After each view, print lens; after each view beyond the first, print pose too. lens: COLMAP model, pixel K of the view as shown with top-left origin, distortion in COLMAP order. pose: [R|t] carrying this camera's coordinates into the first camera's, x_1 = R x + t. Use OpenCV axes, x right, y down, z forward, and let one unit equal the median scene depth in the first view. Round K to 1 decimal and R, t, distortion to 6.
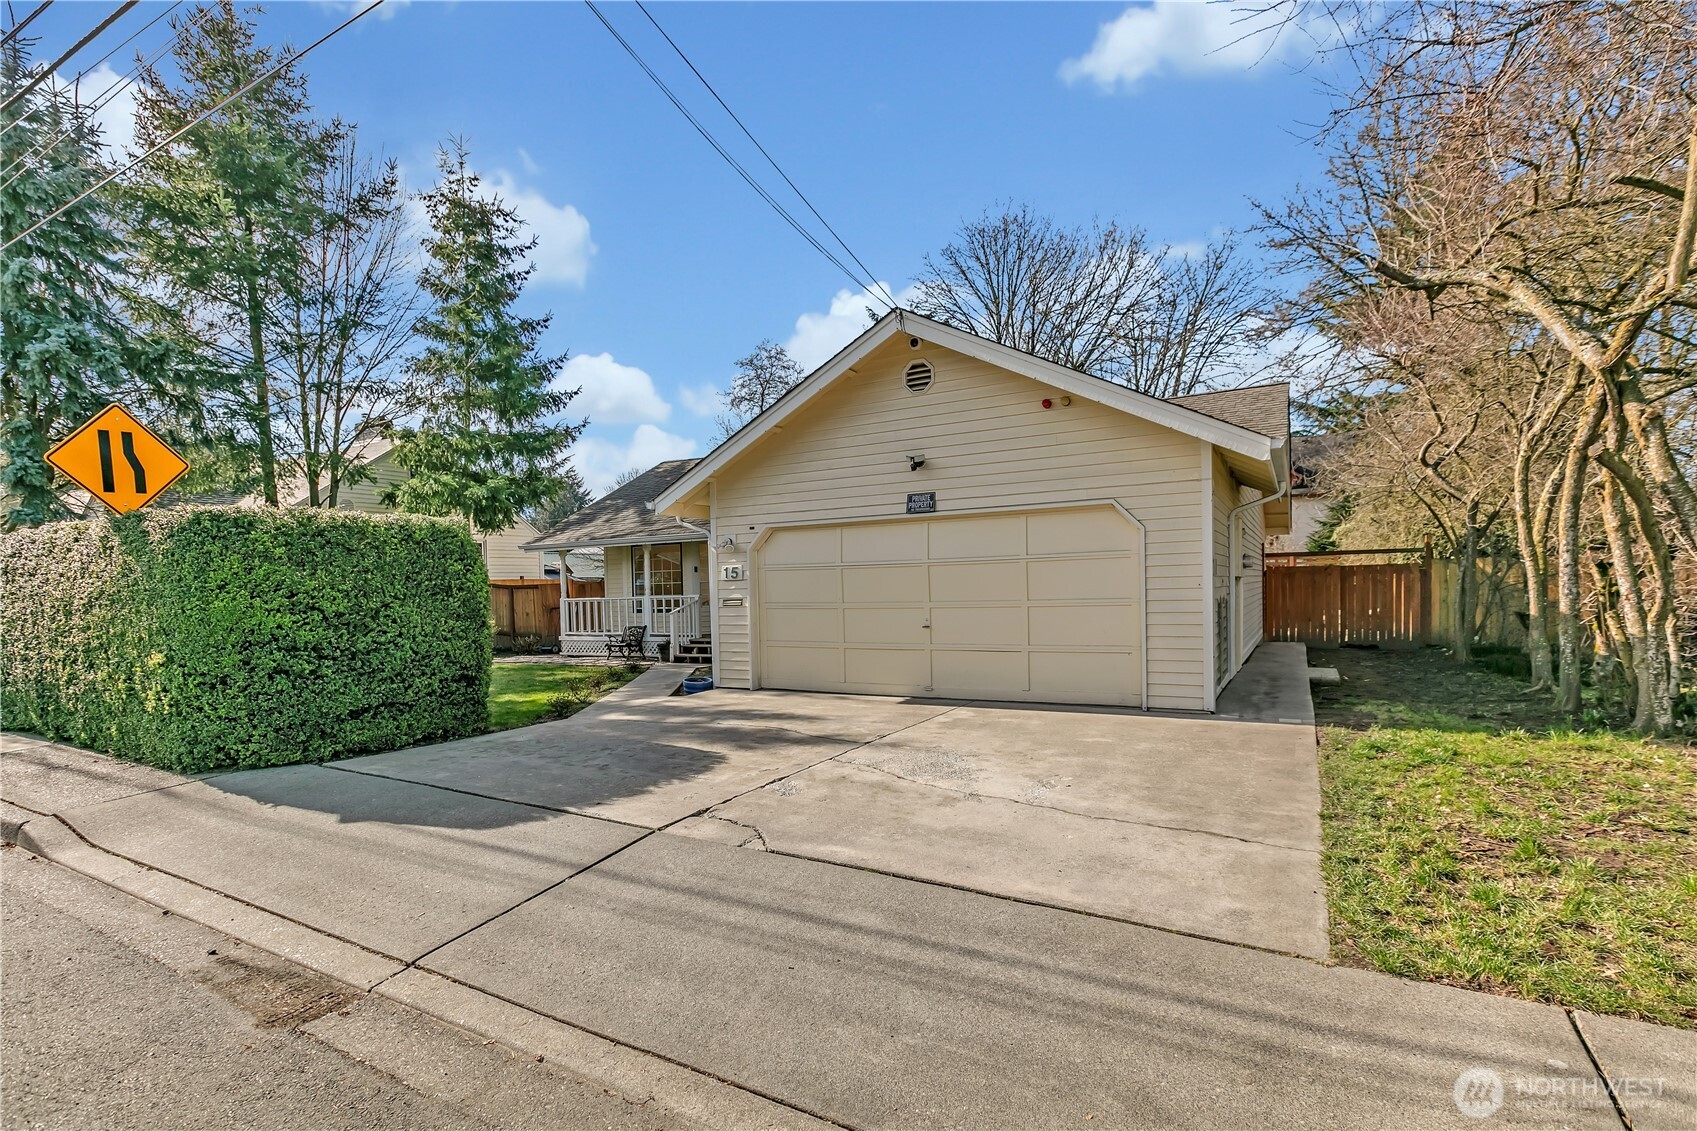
lens RADIAL K [[884.2, 0, 832.5], [0, 884.2, 603.3], [0, 0, 1]] dist [0.005464, 0.000226]
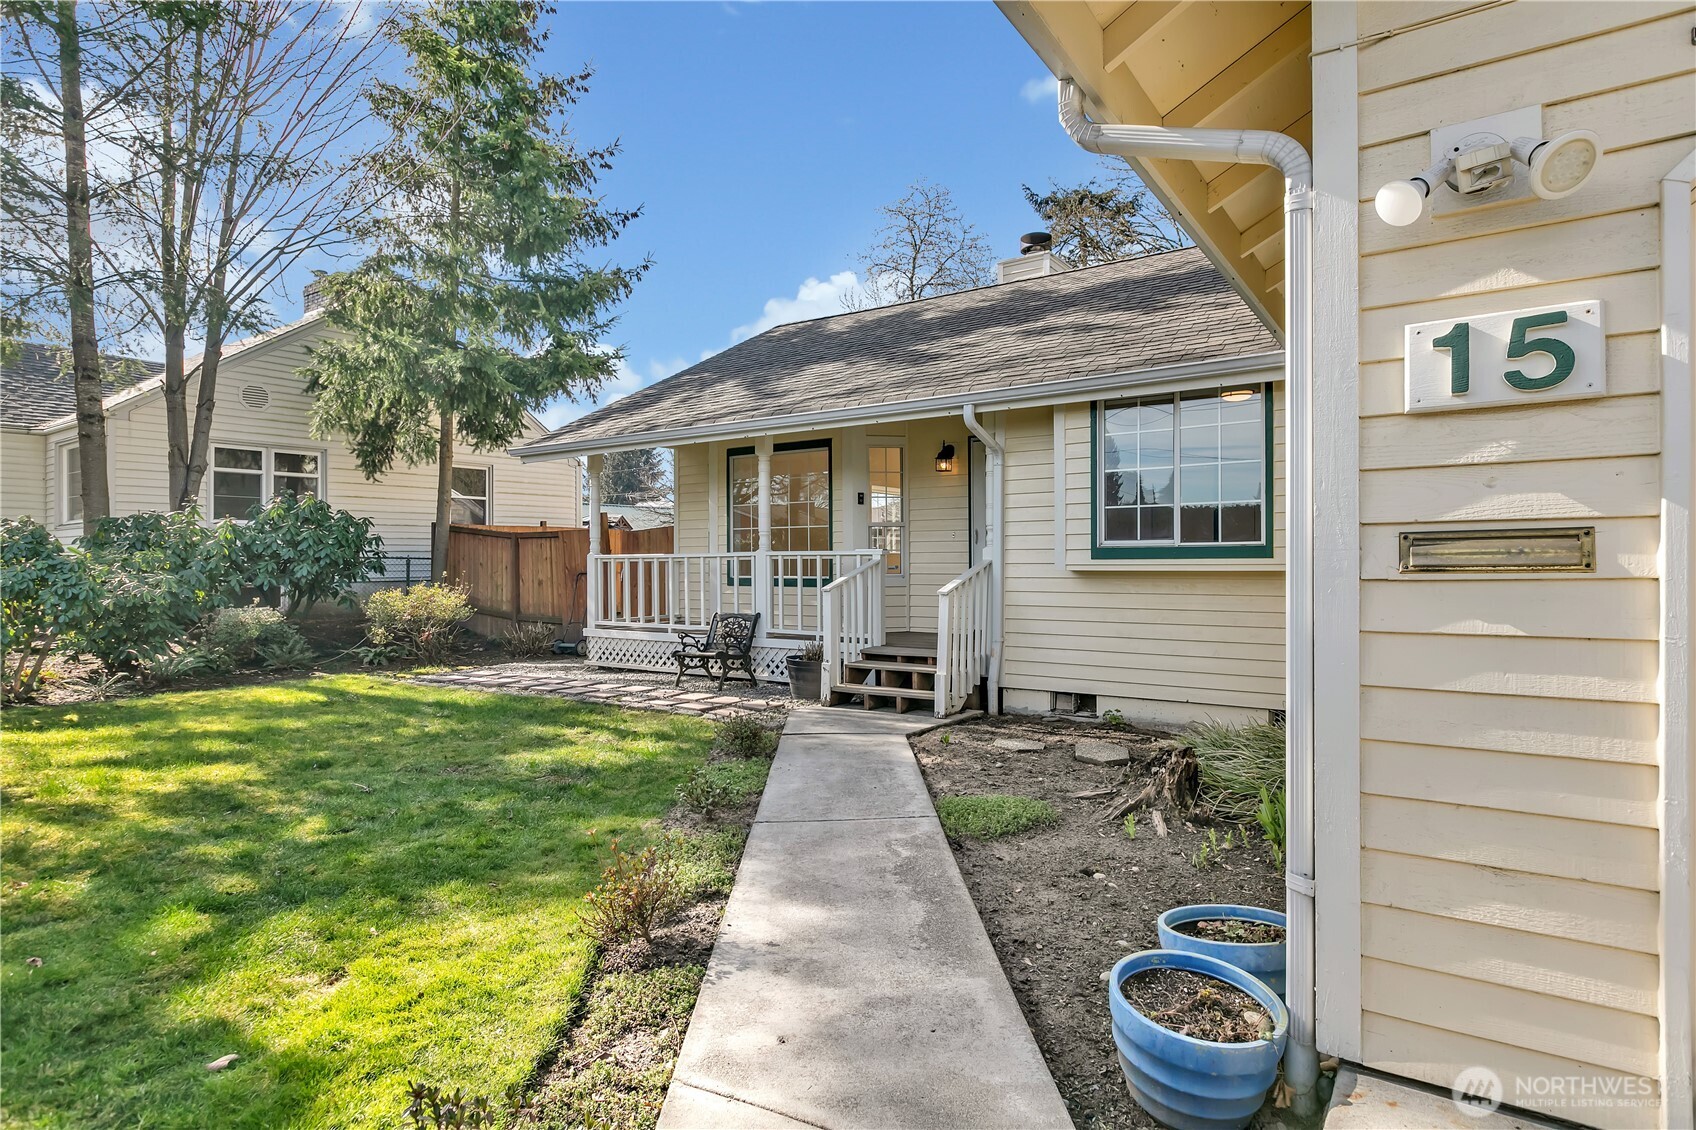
lens RADIAL K [[883.7, 0, 852.2], [0, 883.7, 565.1], [0, 0, 1]] dist [0.005464, 0.000226]
pose [[0.998501, 0.020161, -0.050877, -0.129834], [-0.020778, 0.999716, -0.011642, 0.003496], [0.050628, 0.012682, 0.998637, 0.499723]]
